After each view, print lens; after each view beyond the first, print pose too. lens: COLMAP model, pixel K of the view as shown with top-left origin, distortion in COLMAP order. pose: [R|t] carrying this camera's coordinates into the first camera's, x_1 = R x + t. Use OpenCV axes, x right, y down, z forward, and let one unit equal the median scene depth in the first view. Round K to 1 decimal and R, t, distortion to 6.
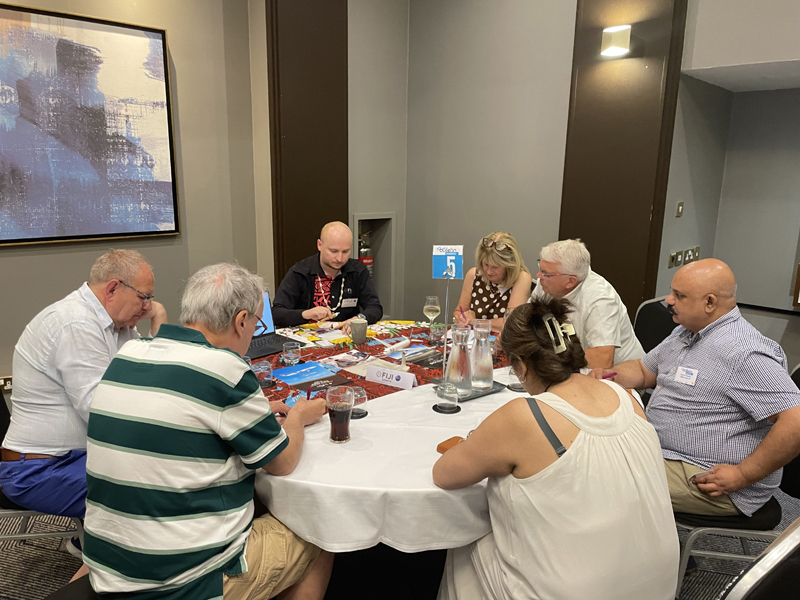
lens RADIAL K [[606.8, 0, 395.8], [0, 606.8, 293.3], [0, 0, 1]] dist [0.091265, -0.120674]
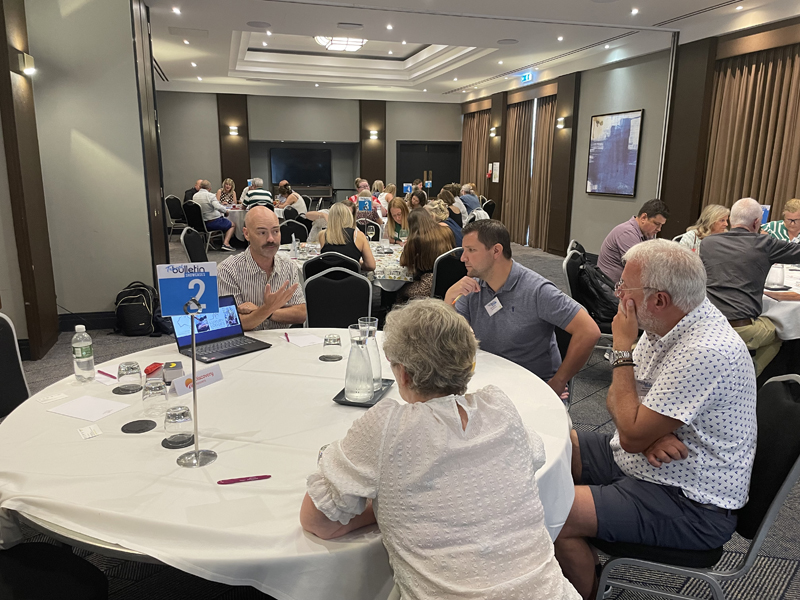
lens RADIAL K [[606.8, 0, 404.6], [0, 606.8, 302.5], [0, 0, 1]] dist [0.091265, -0.120674]
pose [[0.464984, -0.207817, 0.860582, -2.745328], [0.177348, 0.974220, 0.139435, 0.308908], [-0.867374, 0.087788, 0.489853, -1.780403]]
